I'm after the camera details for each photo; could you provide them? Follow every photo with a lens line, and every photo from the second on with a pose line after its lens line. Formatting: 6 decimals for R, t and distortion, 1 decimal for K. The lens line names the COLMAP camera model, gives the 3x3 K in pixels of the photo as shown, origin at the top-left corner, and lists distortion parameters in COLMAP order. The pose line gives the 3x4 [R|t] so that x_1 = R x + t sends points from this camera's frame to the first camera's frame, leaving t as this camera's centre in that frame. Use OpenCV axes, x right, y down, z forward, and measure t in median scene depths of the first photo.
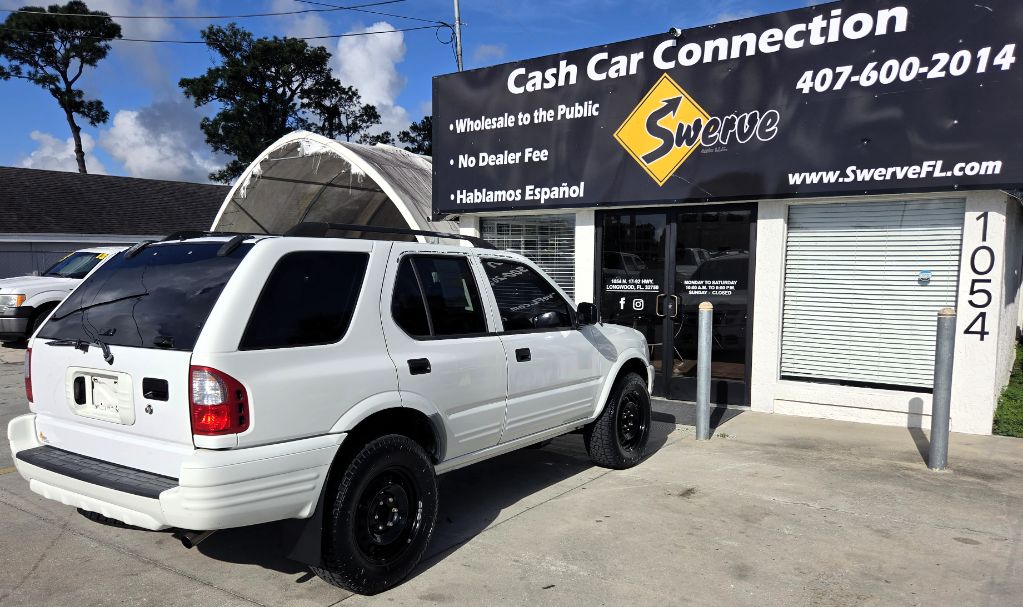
lens RADIAL K [[750.0, 0, 491.4], [0, 750.0, 353.1], [0, 0, 1]] dist [0.059719, -0.049659]
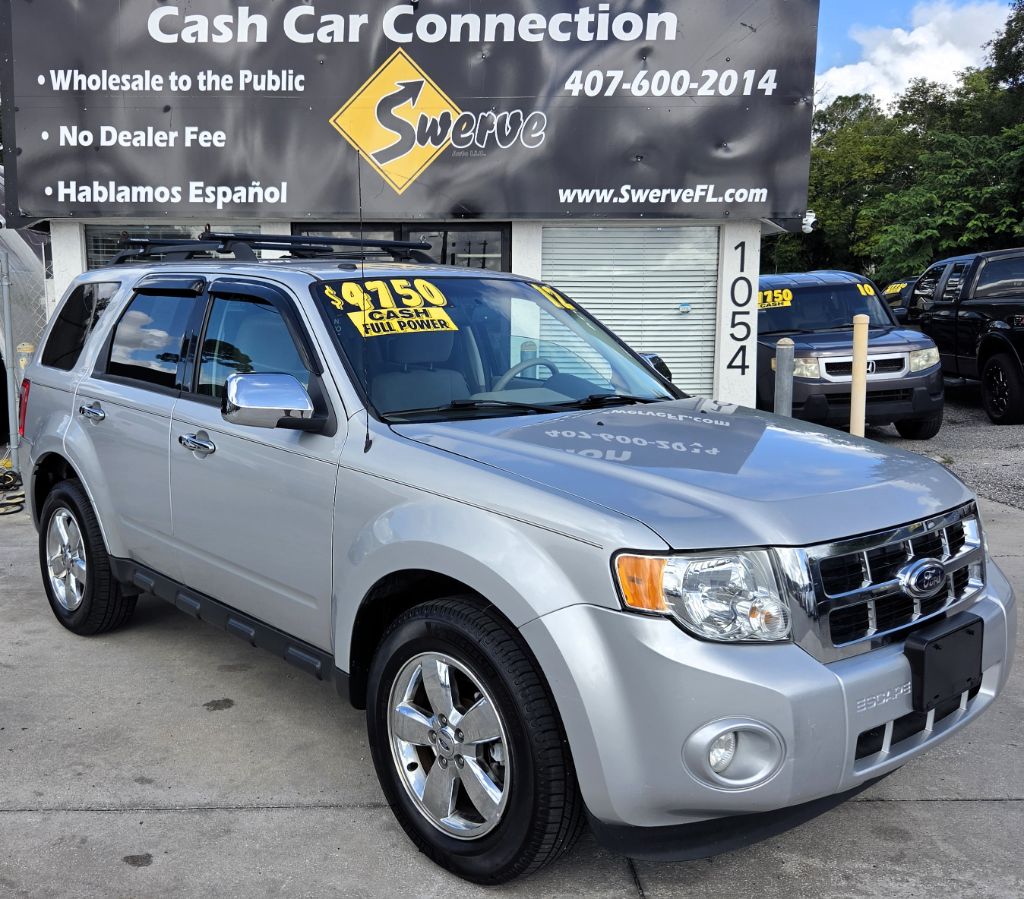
lens RADIAL K [[1038.7, 0, 422.9], [0, 1038.7, 435.3], [0, 0, 1]] dist [0.056927, 0.000000]
pose [[0.818488, -0.071005, 0.570119, -0.377584], [0.072393, 0.997170, 0.020261, 0.002980], [-0.569945, 0.024689, 0.821312, 0.121581]]
